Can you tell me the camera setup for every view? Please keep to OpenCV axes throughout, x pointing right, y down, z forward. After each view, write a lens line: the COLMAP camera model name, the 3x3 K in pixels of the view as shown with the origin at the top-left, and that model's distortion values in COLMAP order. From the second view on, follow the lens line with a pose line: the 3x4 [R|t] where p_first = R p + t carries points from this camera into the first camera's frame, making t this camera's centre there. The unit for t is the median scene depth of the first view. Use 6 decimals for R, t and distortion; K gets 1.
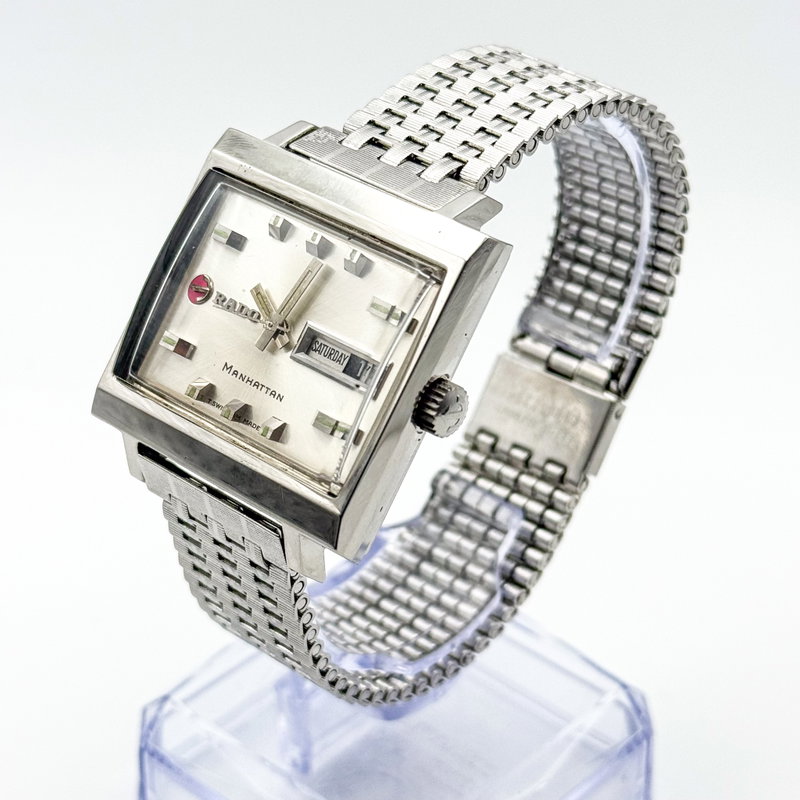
lens RADIAL K [[1846.6, 0, 400.4], [0, 1846.6, 401.4], [0, 0, 1]] dist [0.098959, 0.000000]
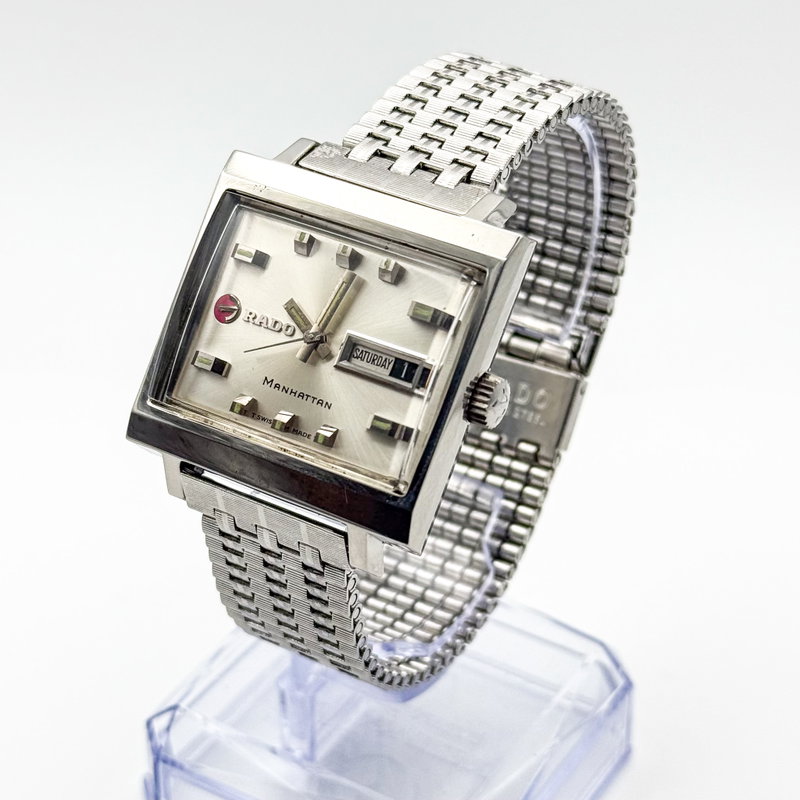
lens RADIAL K [[1846.6, 0, 398.5], [0, 1846.6, 400.4], [0, 0, 1]] dist [0.098959, 0.000000]
pose [[0.981953, -0.093824, 0.164212, -0.179213], [0.091979, 0.995583, 0.018824, -0.019019], [-0.165253, -0.003380, 0.986245, -0.031924]]
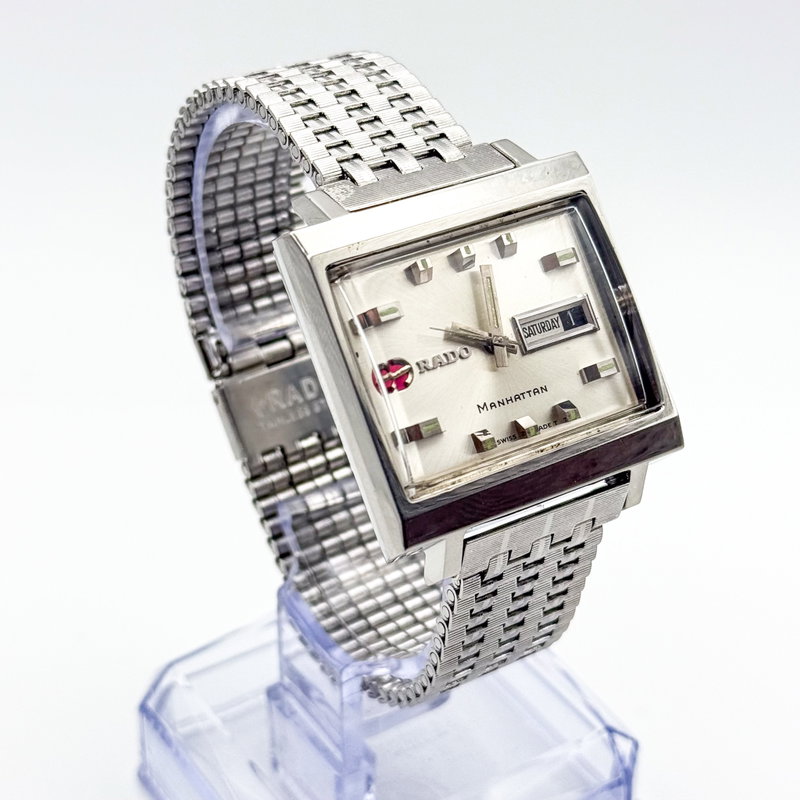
lens RADIAL K [[1846.6, 0, 398.3], [0, 1846.6, 402.2], [0, 0, 1]] dist [0.098959, 0.000000]
pose [[0.266681, -0.524256, 0.808726, -0.846354], [0.520212, 0.784681, 0.337127, -0.353496], [-0.811333, 0.330804, 0.481983, 0.516243]]
